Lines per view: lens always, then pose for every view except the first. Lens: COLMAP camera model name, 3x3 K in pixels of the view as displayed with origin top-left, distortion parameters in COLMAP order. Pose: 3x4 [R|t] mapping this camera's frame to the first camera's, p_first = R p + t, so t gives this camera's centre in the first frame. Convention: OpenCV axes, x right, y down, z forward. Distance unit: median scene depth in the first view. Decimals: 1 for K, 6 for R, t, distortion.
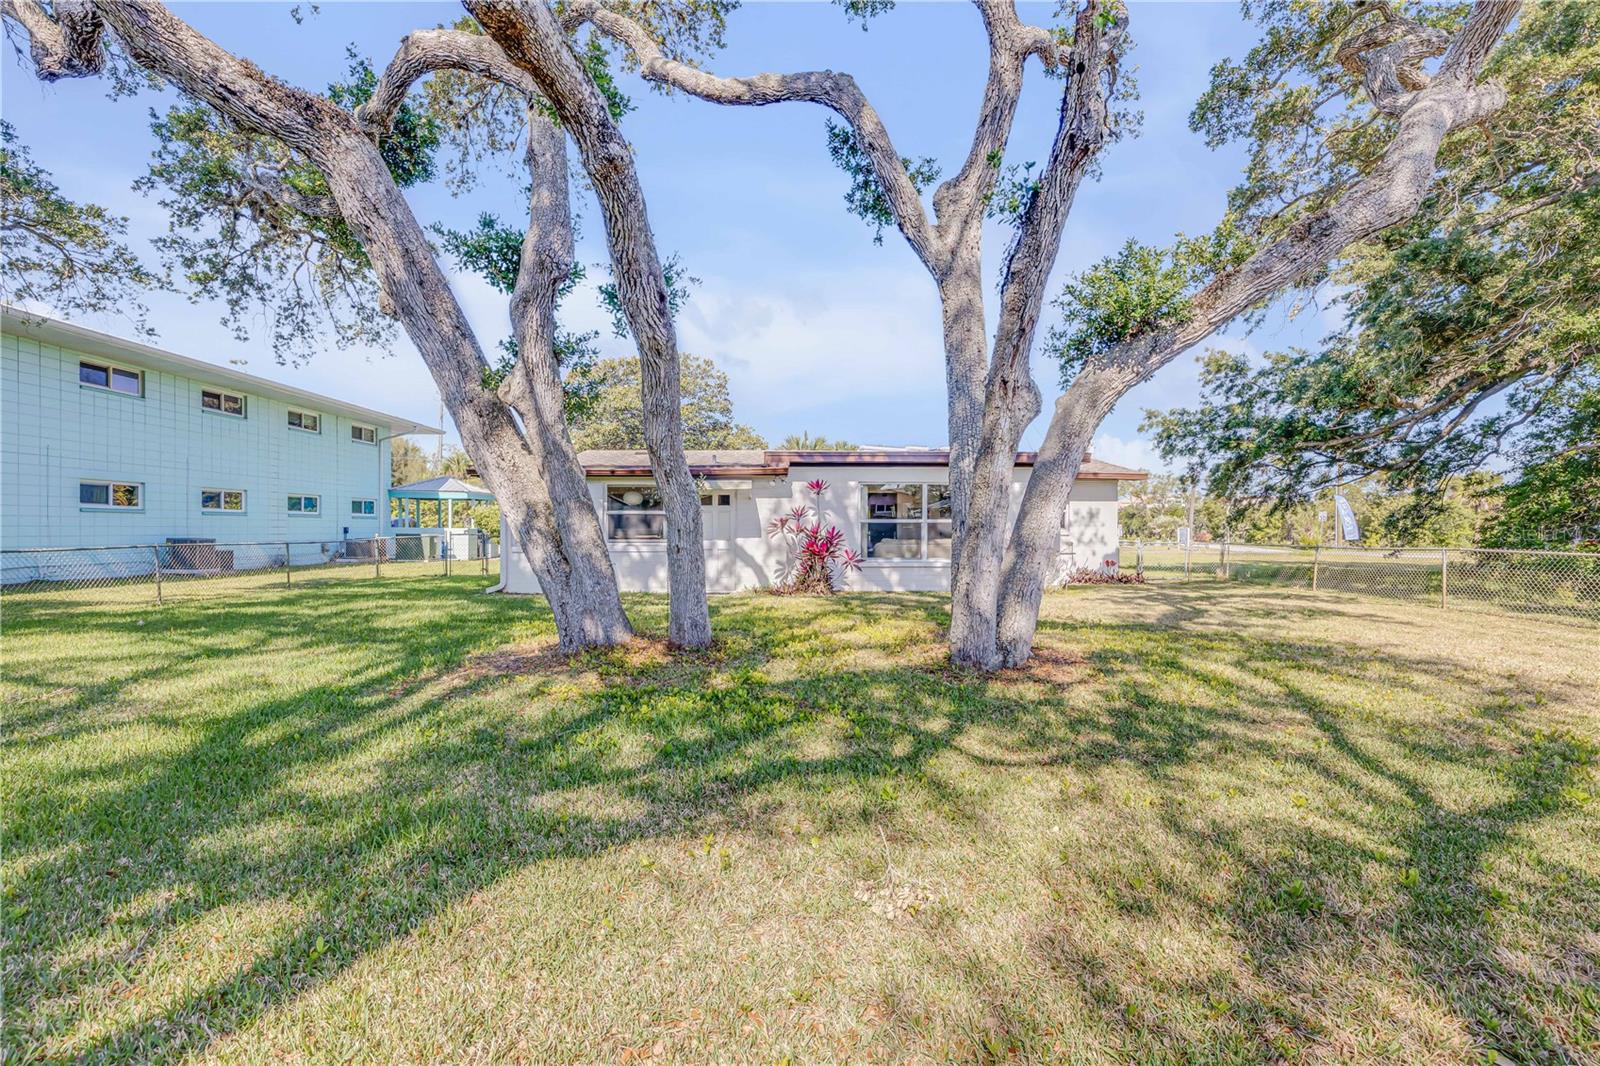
lens RADIAL K [[724.2, 0, 800.0], [0, 724.2, 533.0], [0, 0, 1]] dist [0.003750, -0.000579]
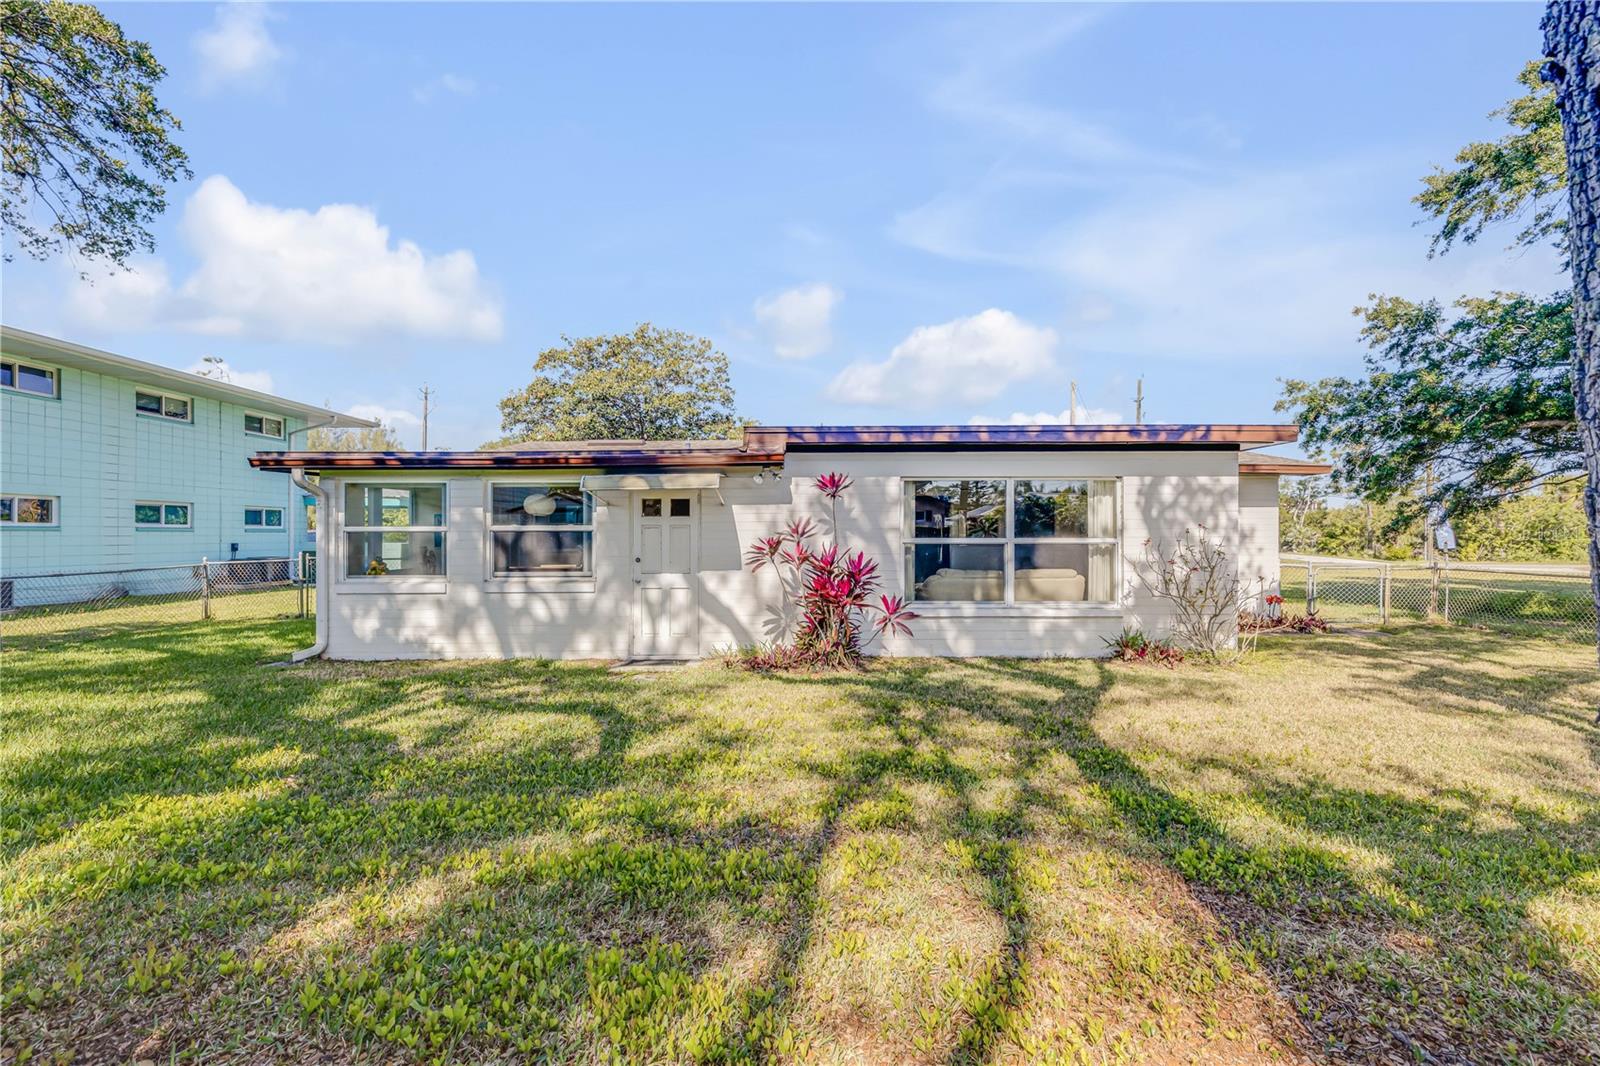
lens RADIAL K [[724.2, 0, 800.0], [0, 724.2, 533.0], [0, 0, 1]] dist [0.003750, -0.000579]
pose [[0.999614, -0.002910, -0.027647, 0.009284], [0.002703, 0.999968, -0.007518, -0.013817], [0.027668, 0.007440, 0.999589, 0.275844]]
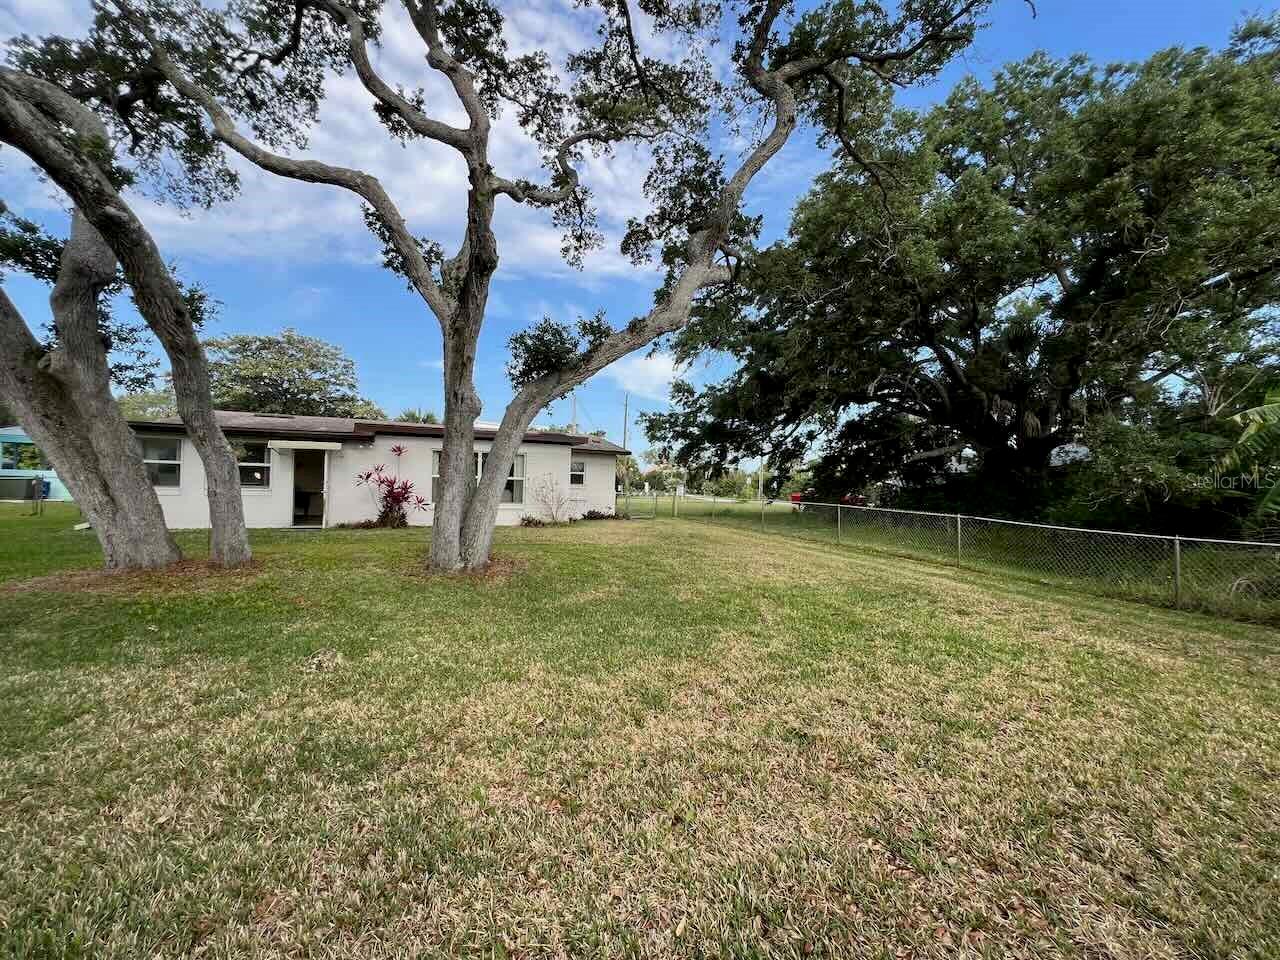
lens RADIAL K [[512.1, 0, 640.0], [0, 512.1, 480.0], [0, 0, 1]] dist [-0.001779, -0.000226]
pose [[0.927675, 0.025837, 0.372494, 0.062976], [-0.022006, 0.999652, -0.014532, -0.002010], [-0.372740, 0.005284, 0.927921, -0.056378]]
